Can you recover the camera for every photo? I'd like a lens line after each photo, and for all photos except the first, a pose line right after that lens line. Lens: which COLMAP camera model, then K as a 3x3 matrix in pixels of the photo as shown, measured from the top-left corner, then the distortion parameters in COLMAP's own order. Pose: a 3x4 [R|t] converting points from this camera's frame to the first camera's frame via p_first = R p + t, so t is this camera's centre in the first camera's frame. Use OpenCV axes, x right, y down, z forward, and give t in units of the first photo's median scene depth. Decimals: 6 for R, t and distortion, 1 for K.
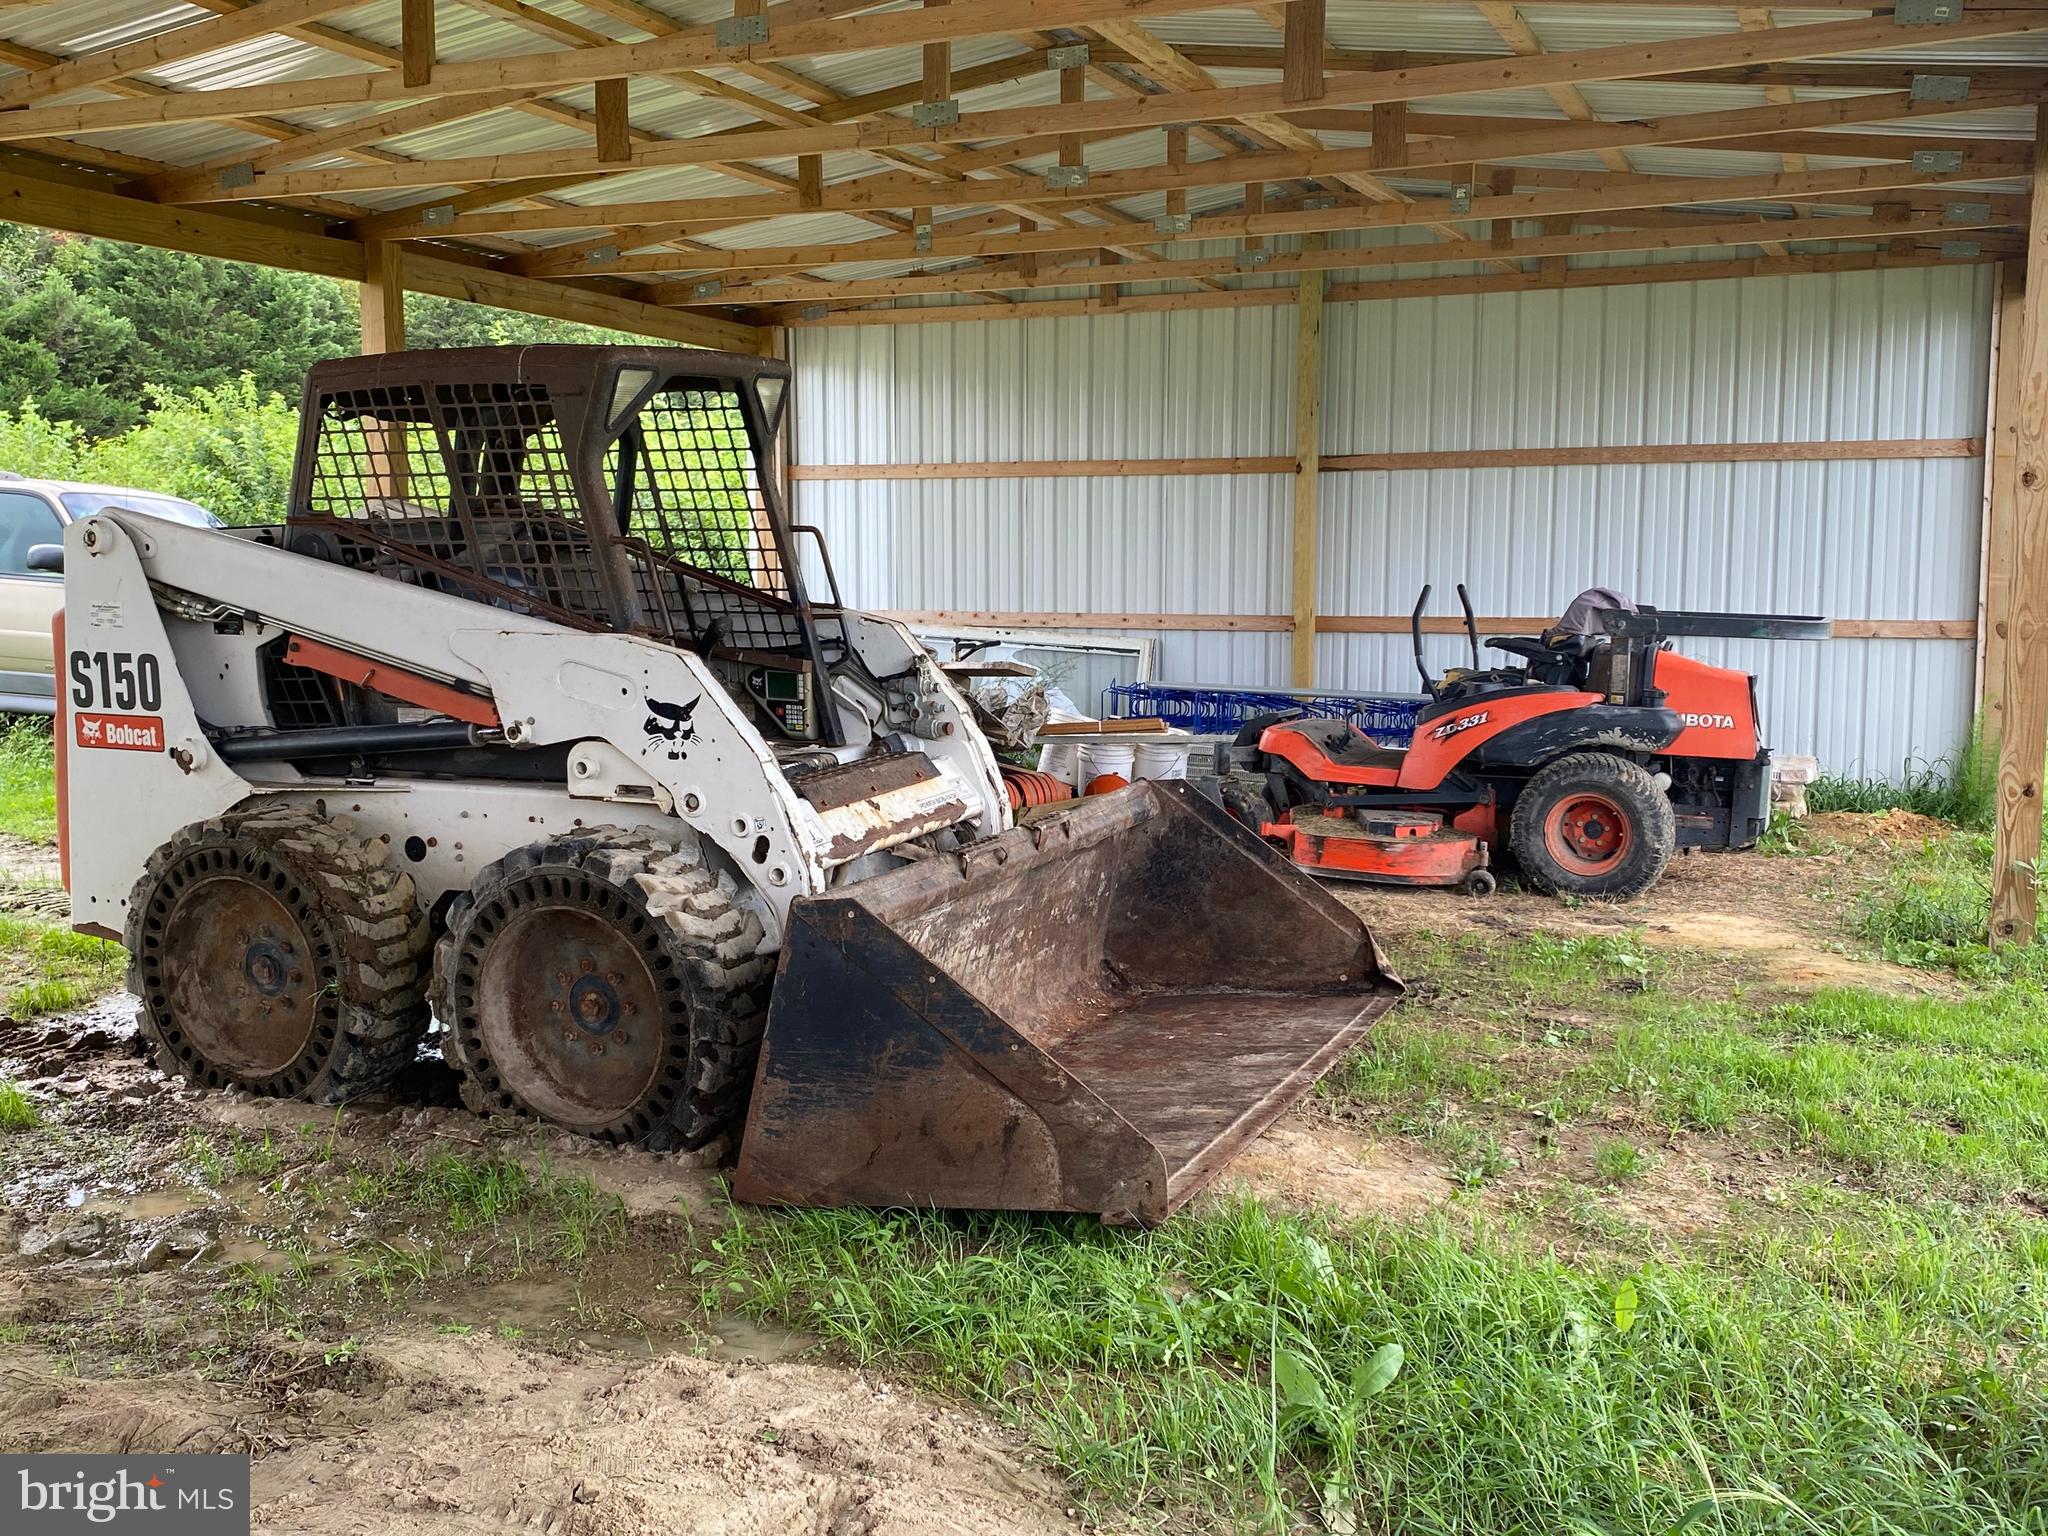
lens RADIAL K [[2062.1, 0, 1024.0], [0, 2062.1, 768.0], [0, 0, 1]] dist [0.094502, 0.000785]
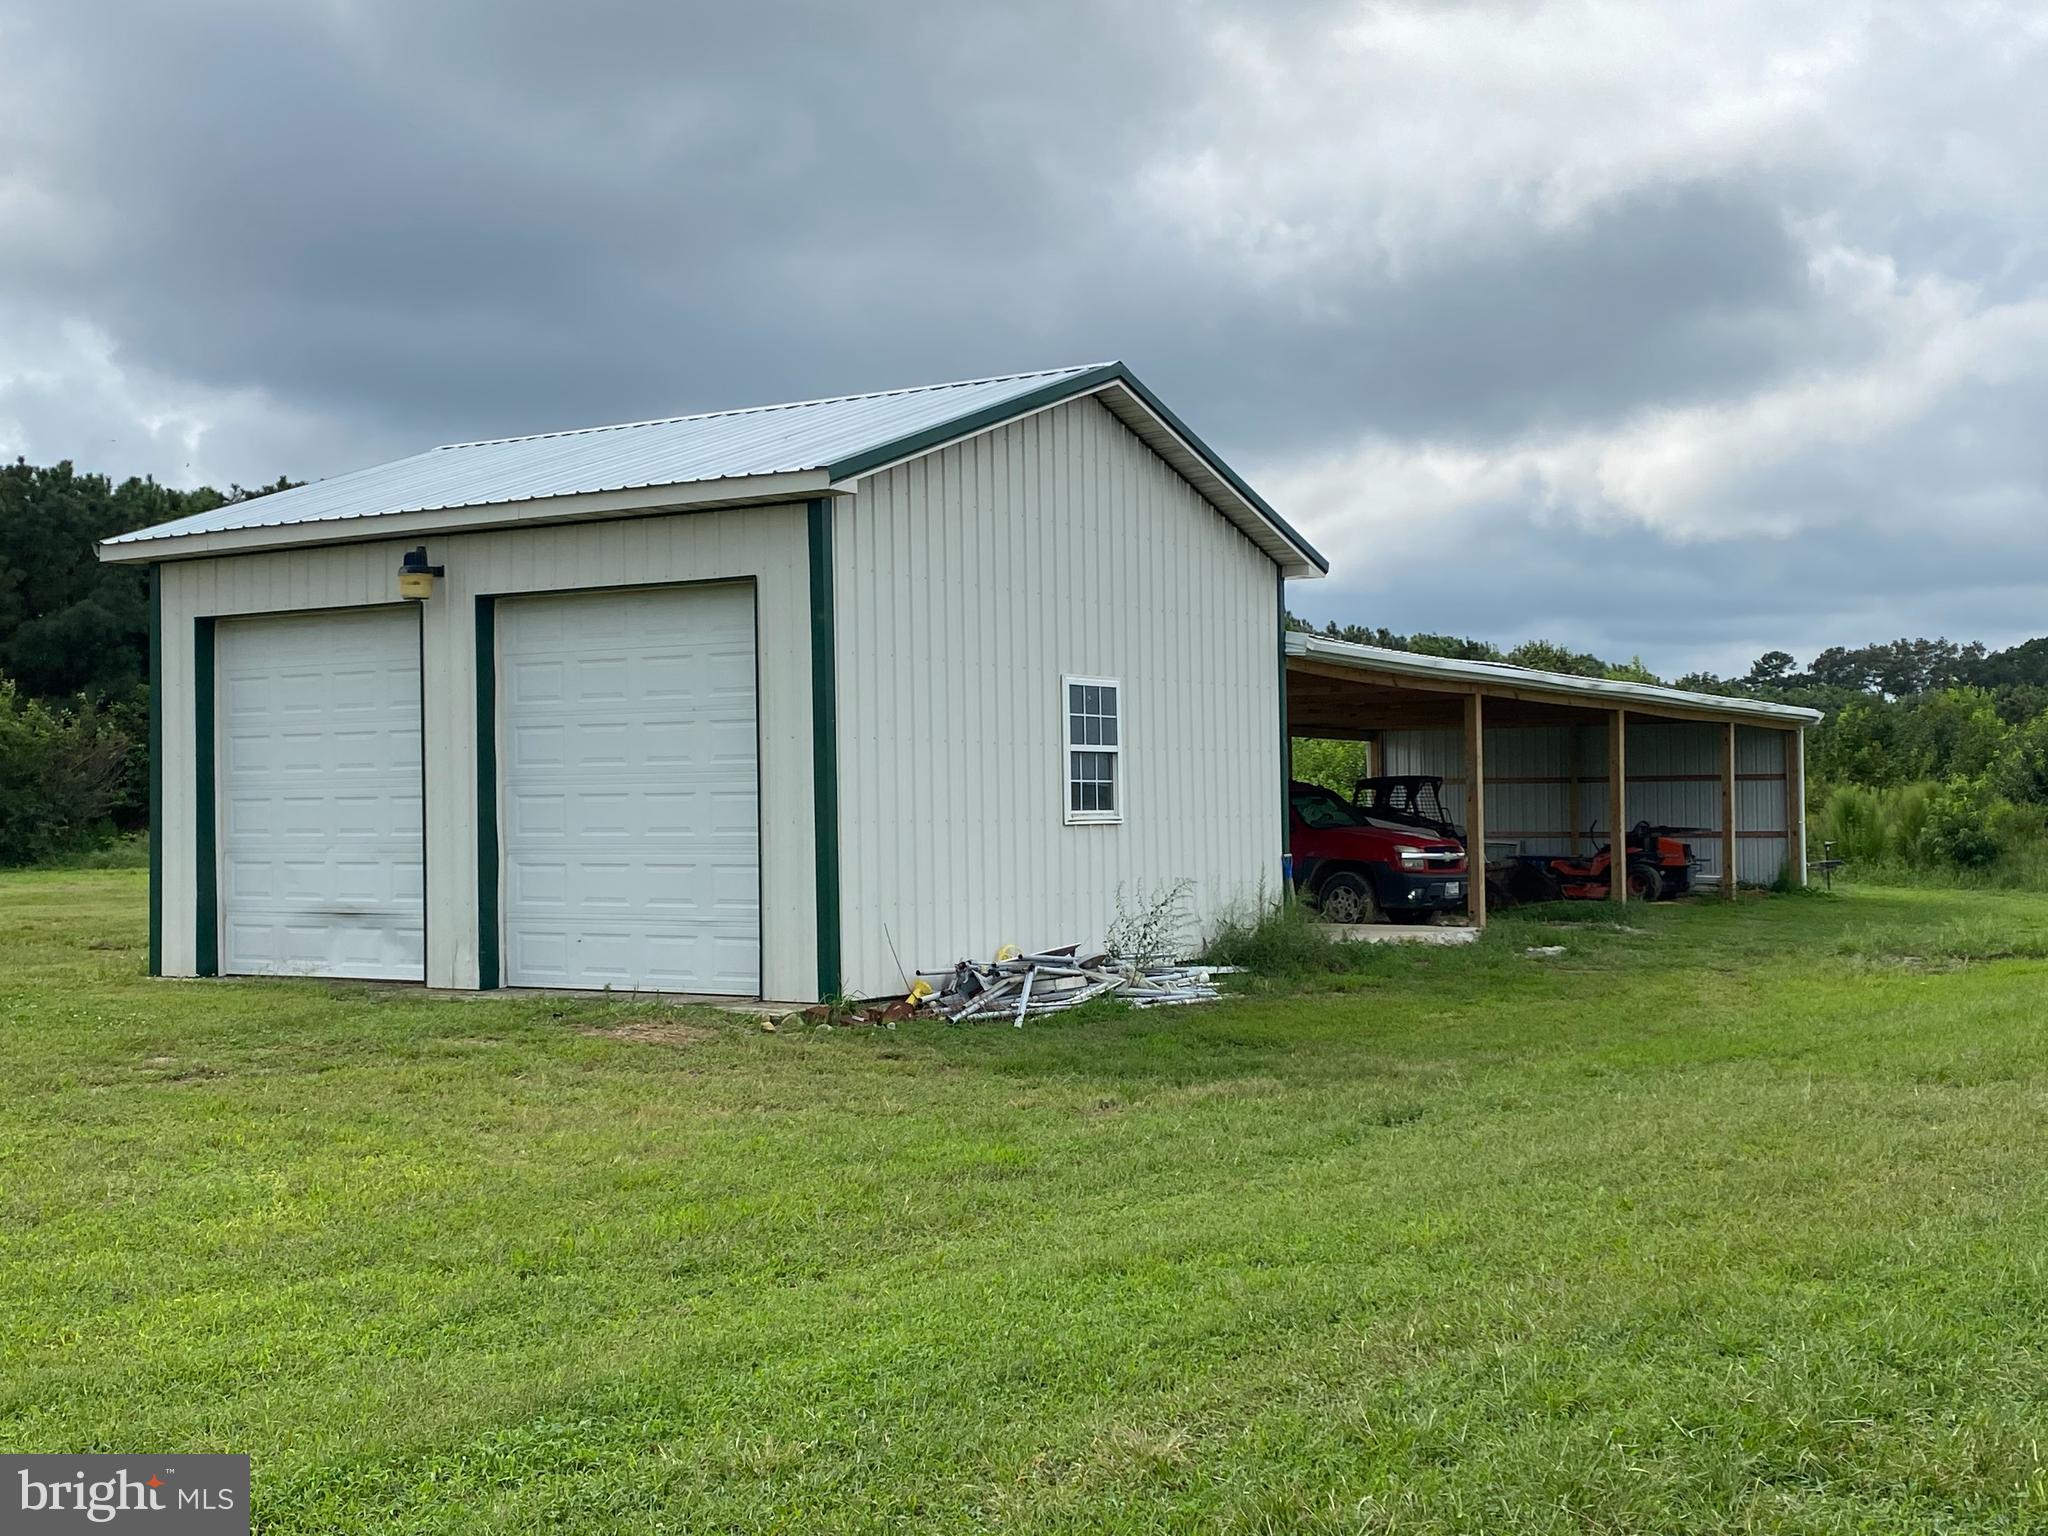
lens RADIAL K [[2427.6, 0, 1024.0], [0, 2427.6, 768.0], [0, 0, 1]] dist [0.003658, 0.001862]
pose [[0.988921, -0.010033, -0.148106, -0.120479], [-0.007345, 0.993184, -0.116322, 0.236385], [0.148264, 0.116121, 0.982107, -2.435433]]
